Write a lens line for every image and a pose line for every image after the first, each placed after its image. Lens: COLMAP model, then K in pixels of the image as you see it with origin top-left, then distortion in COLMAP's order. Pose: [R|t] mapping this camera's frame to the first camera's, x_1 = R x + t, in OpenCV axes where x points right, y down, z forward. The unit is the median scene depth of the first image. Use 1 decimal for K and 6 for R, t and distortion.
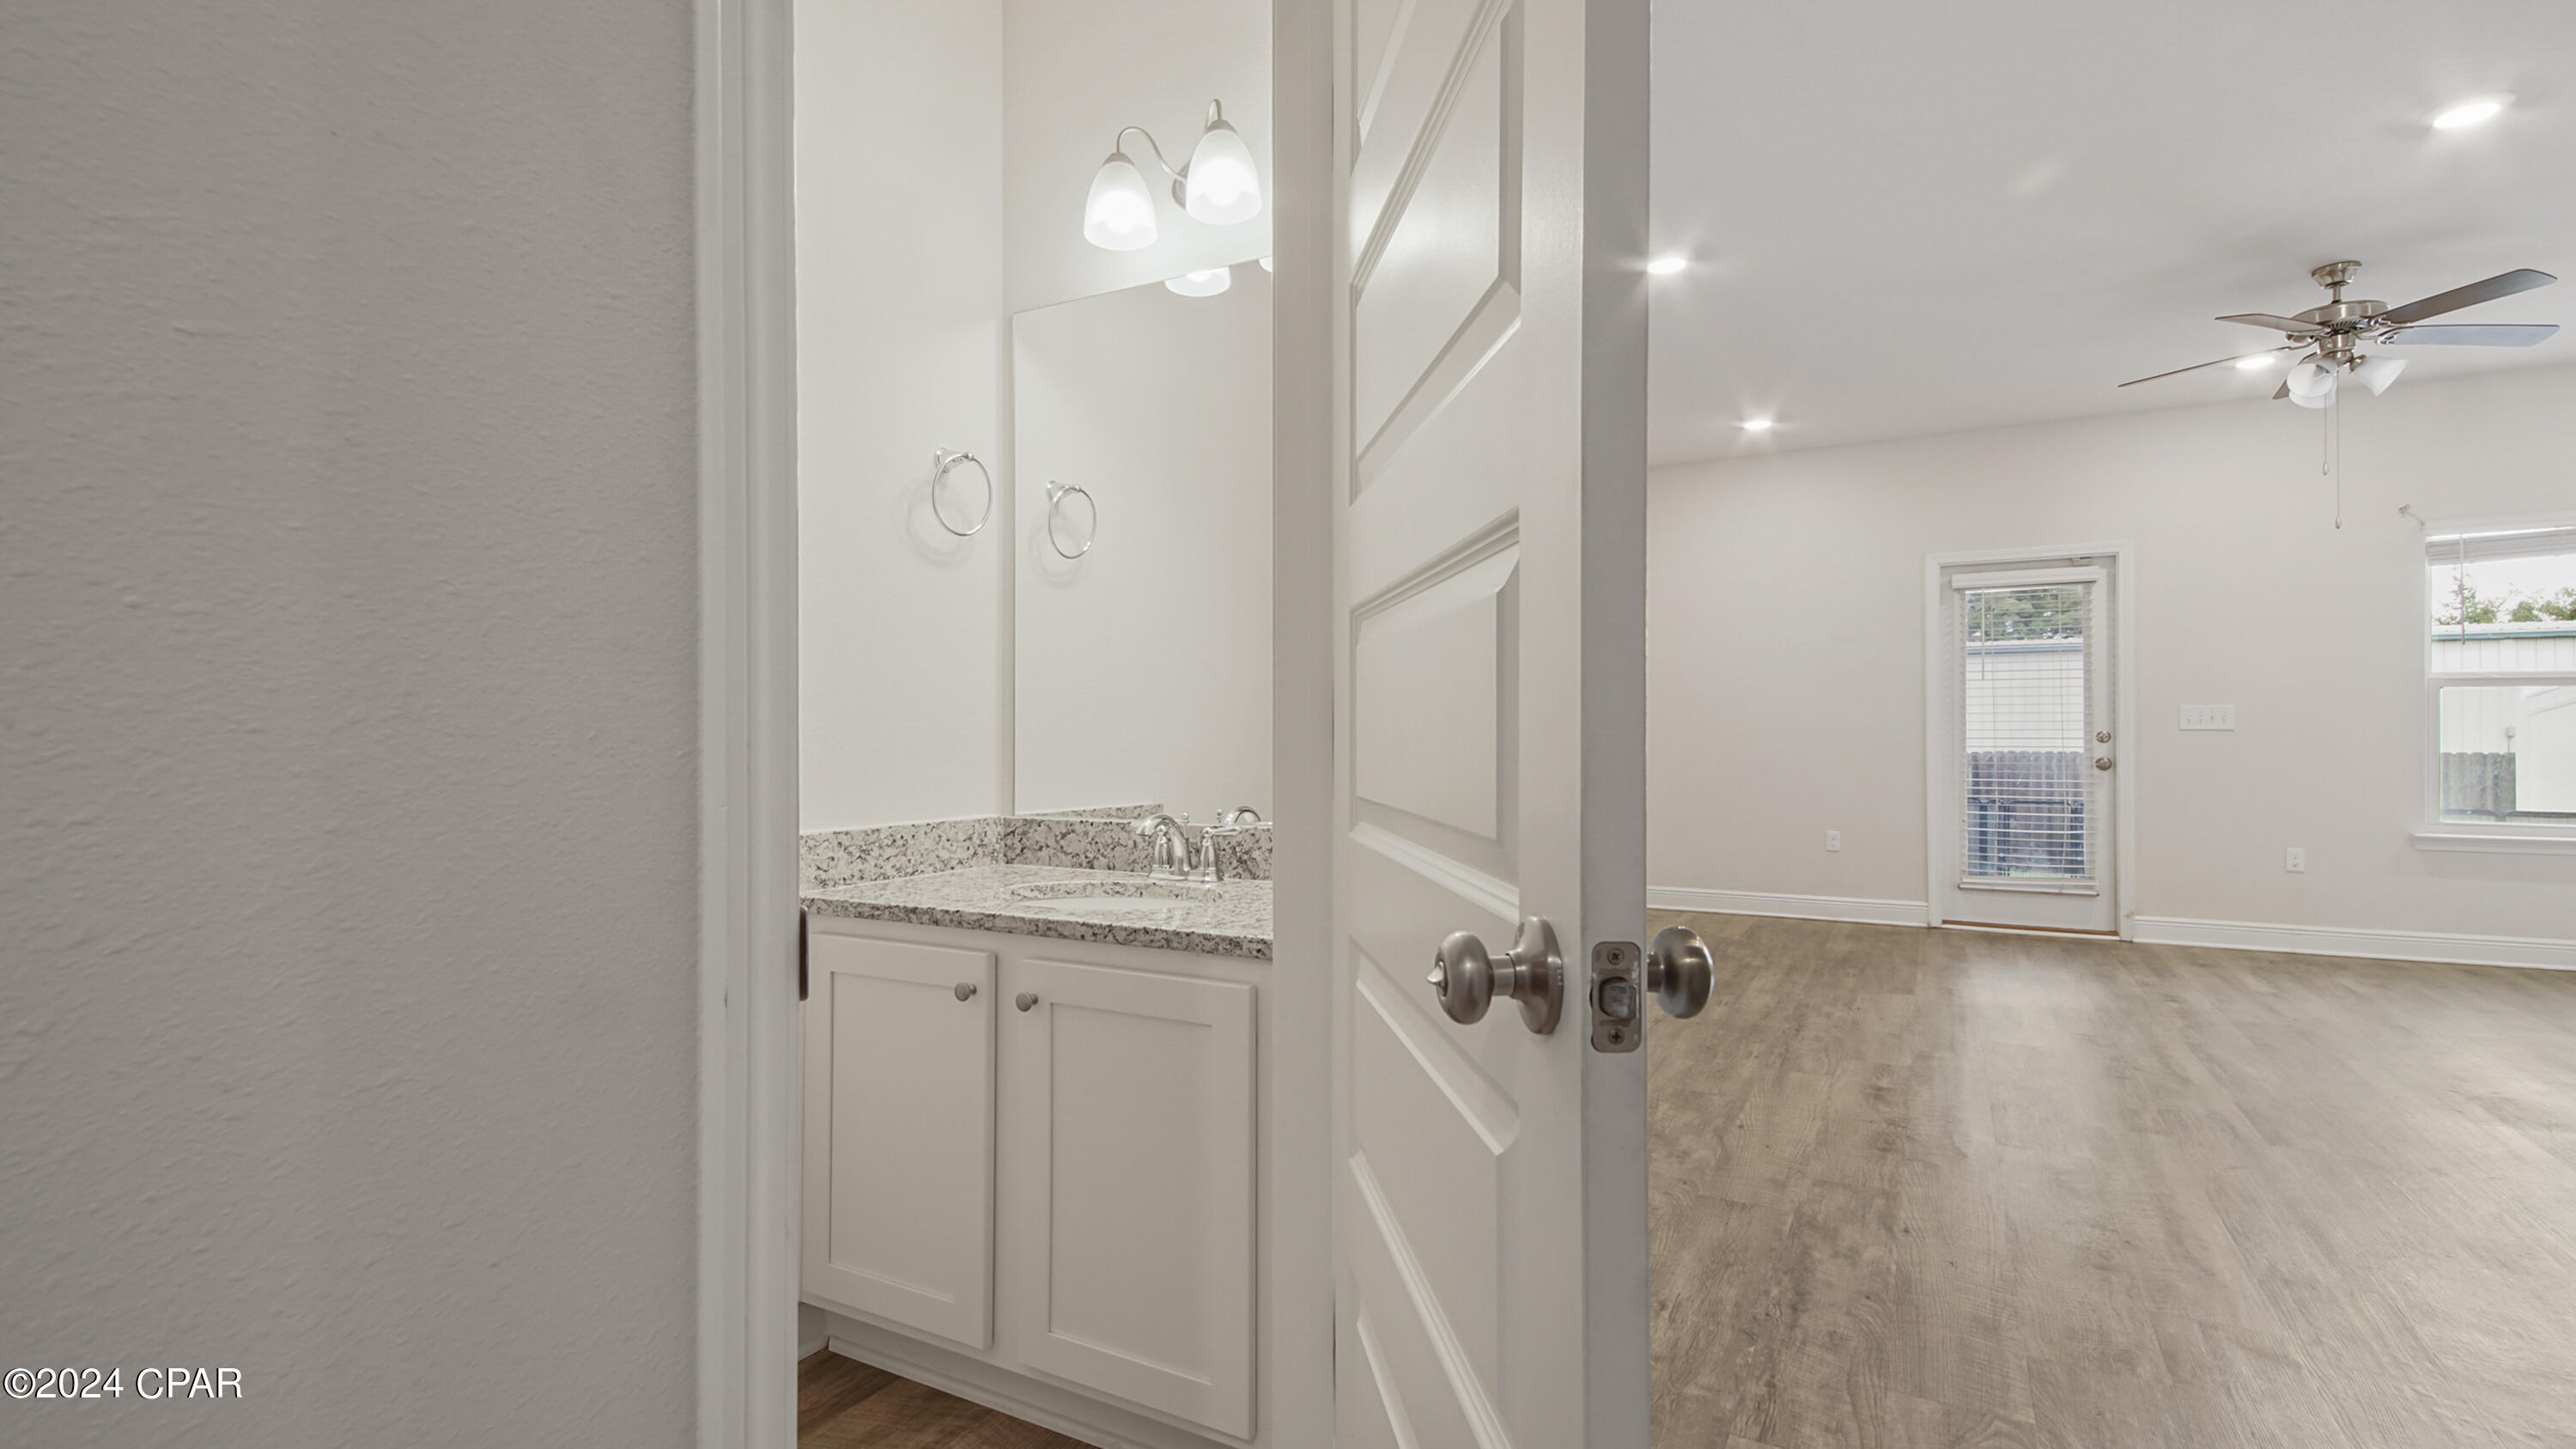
lens RADIAL K [[1166.5, 0, 1251.3], [0, 1166.5, 720.6], [0, 0, 1]] dist [0.014128, -0.007982]
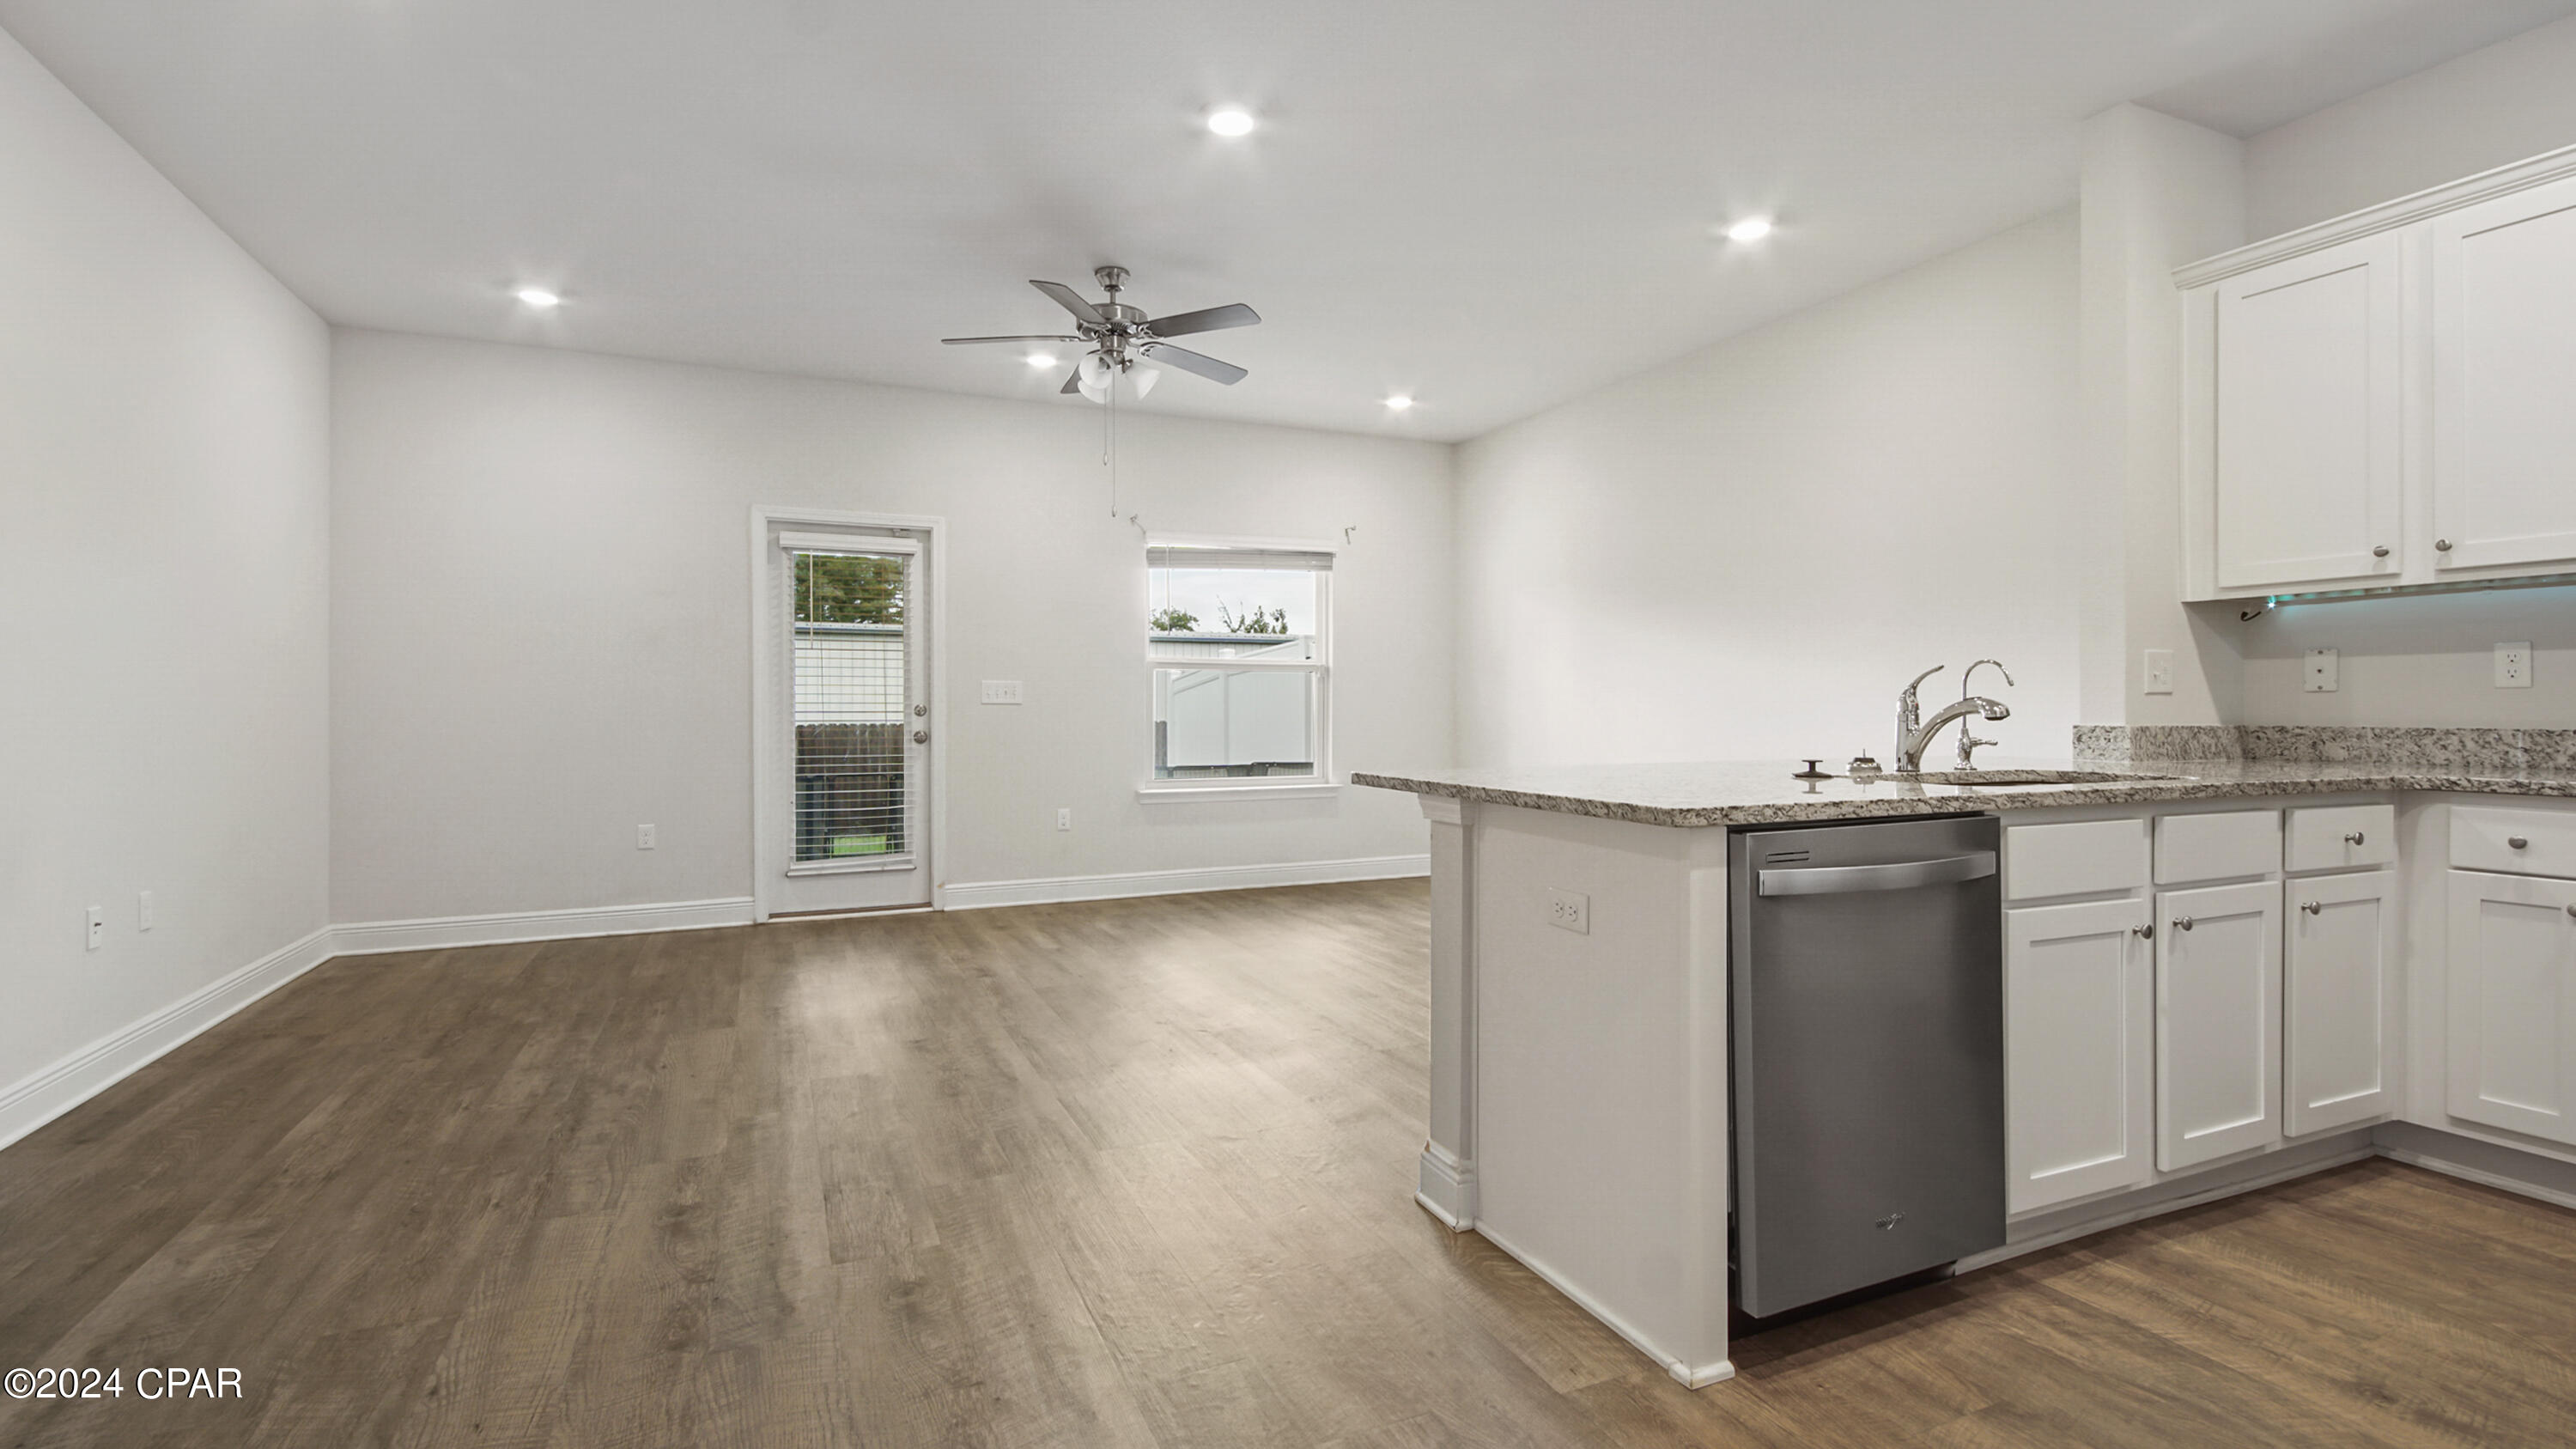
lens RADIAL K [[1166.5, 0, 1278.8], [0, 1166.5, 713.4], [0, 0, 1]] dist [0.014128, -0.007982]
pose [[0.587620, -0.006498, 0.809111, 0.101611], [-0.006297, 0.999901, 0.012604, 0.001991], [-0.809112, -0.012502, 0.587521, 0.169119]]
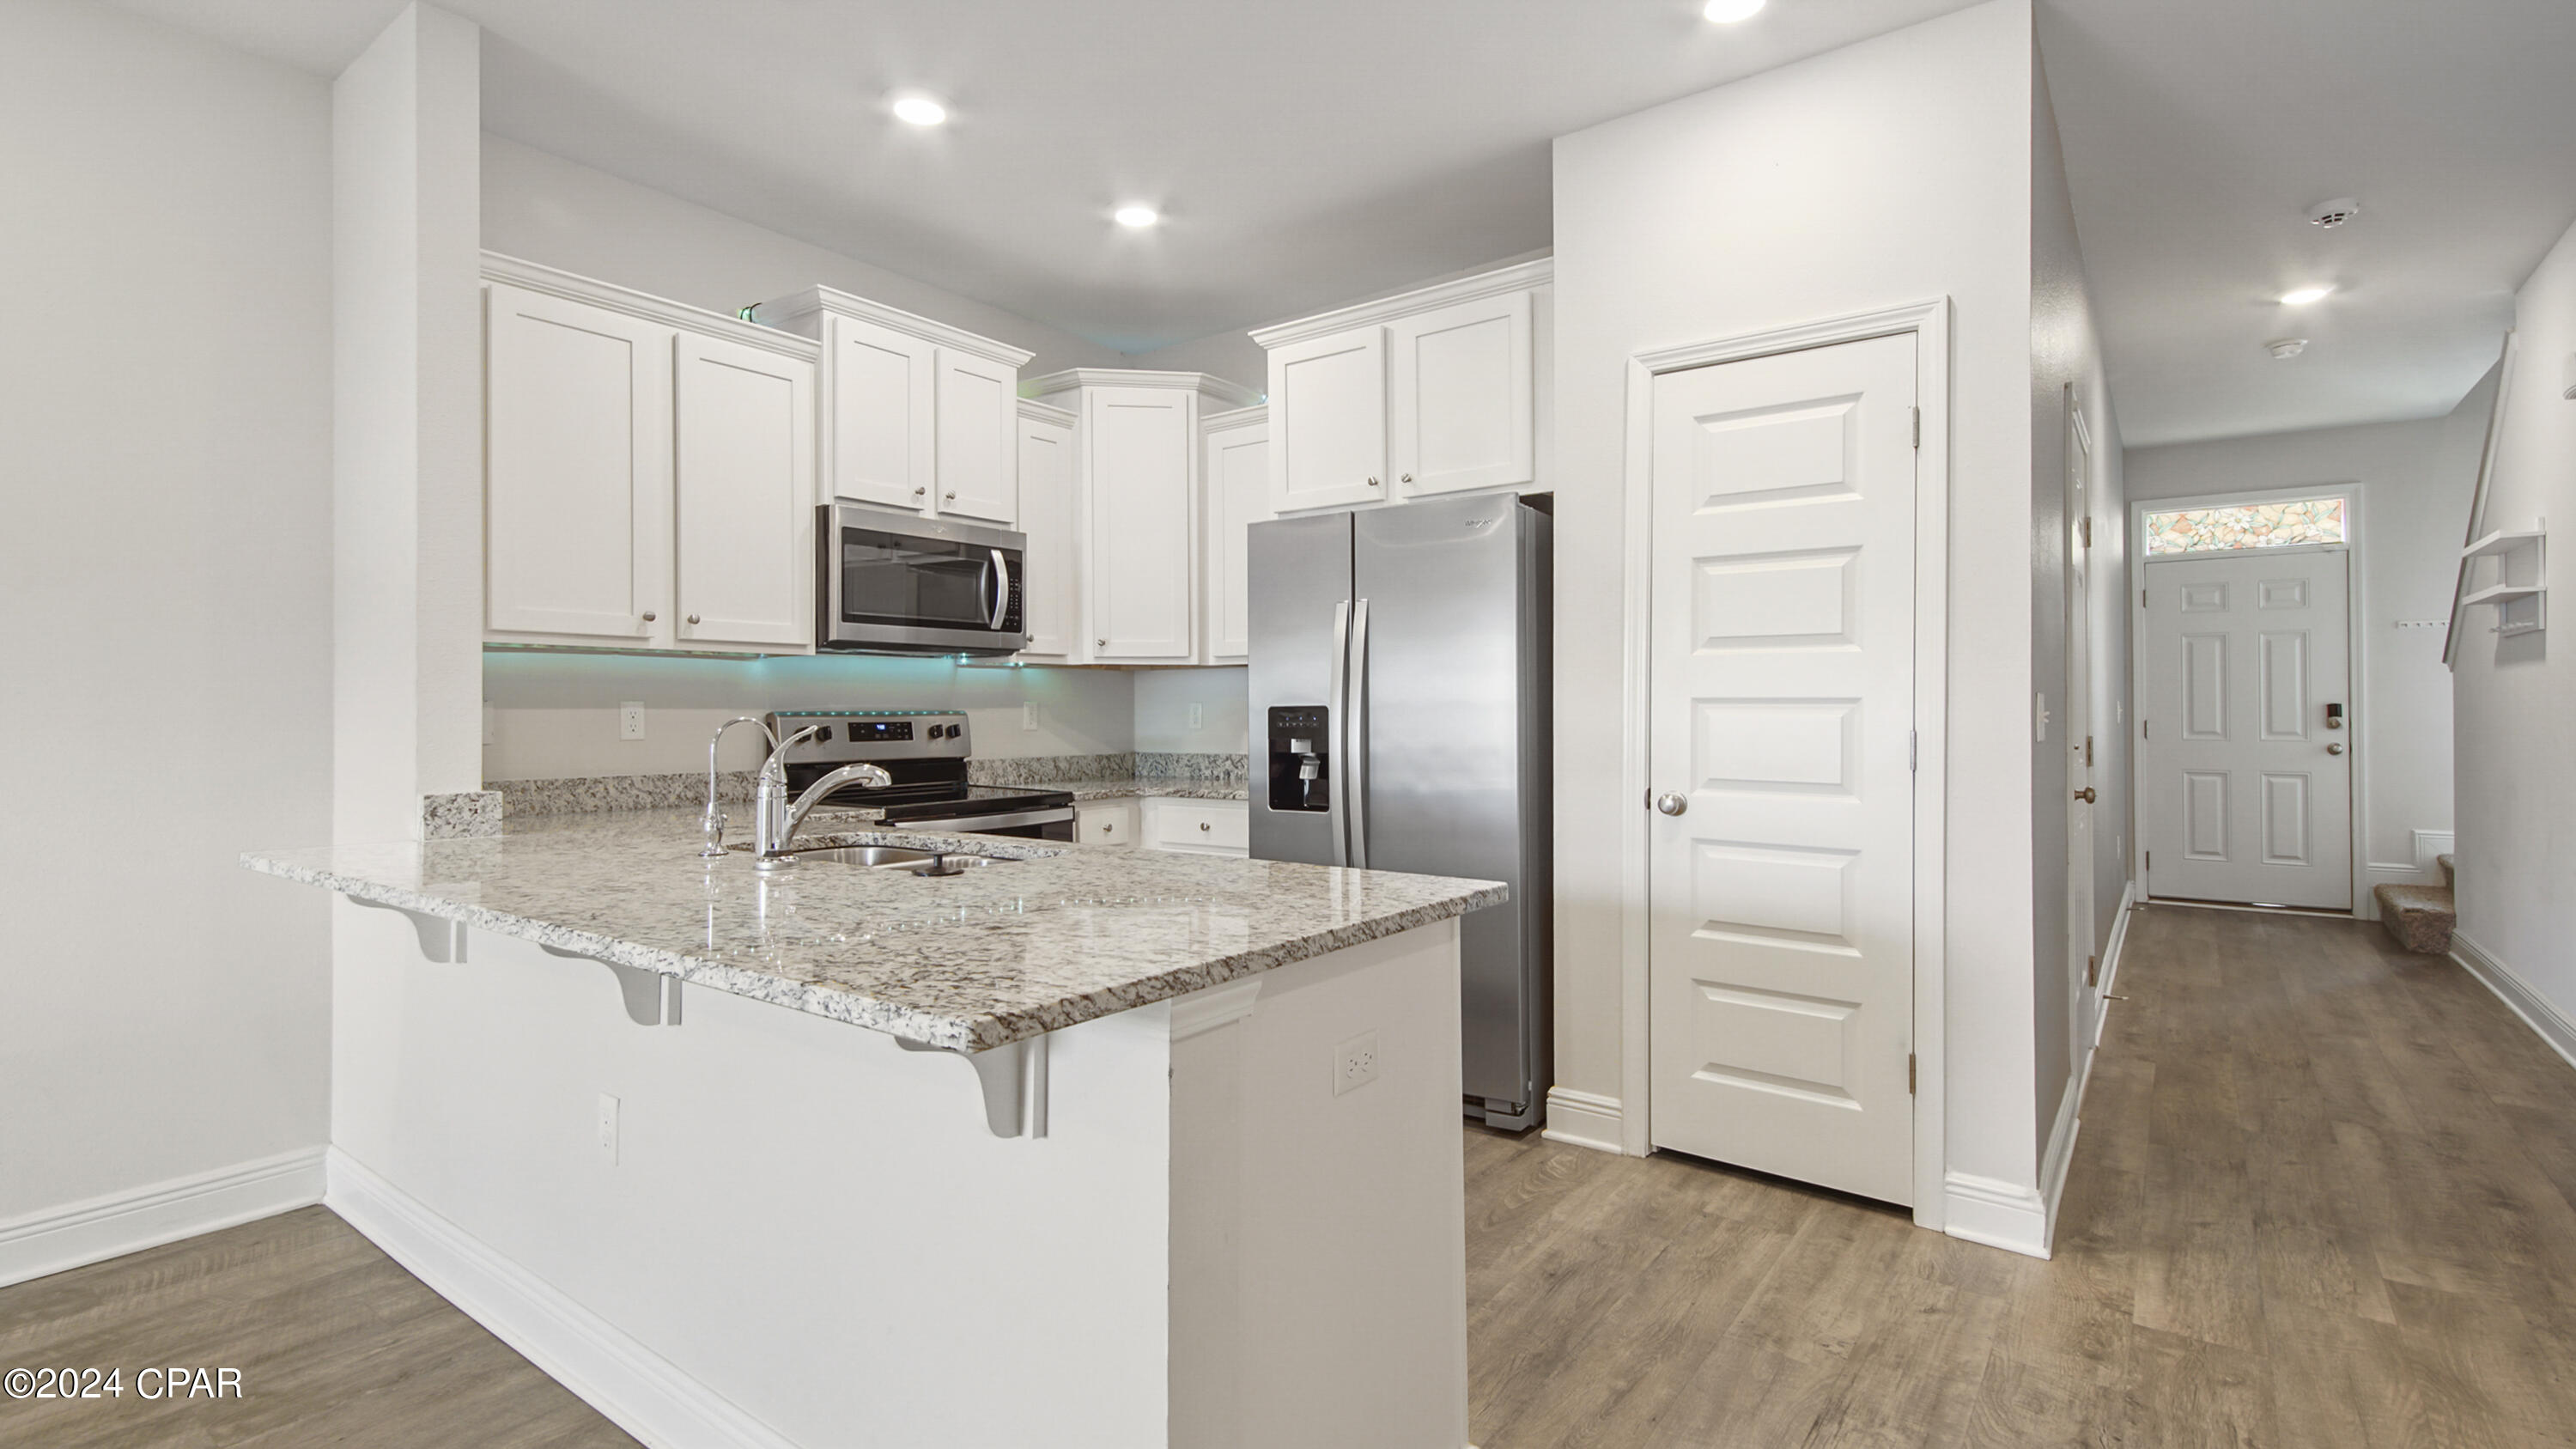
lens RADIAL K [[1166.5, 0, 1273.3], [0, 1166.5, 722.6], [0, 0, 1]] dist [0.014128, -0.007982]
pose [[-0.992760, 0.002177, 0.120093, 0.423489], [0.001643, 0.999988, -0.004543, -0.011272], [-0.120102, -0.004313, -0.992752, 0.572073]]
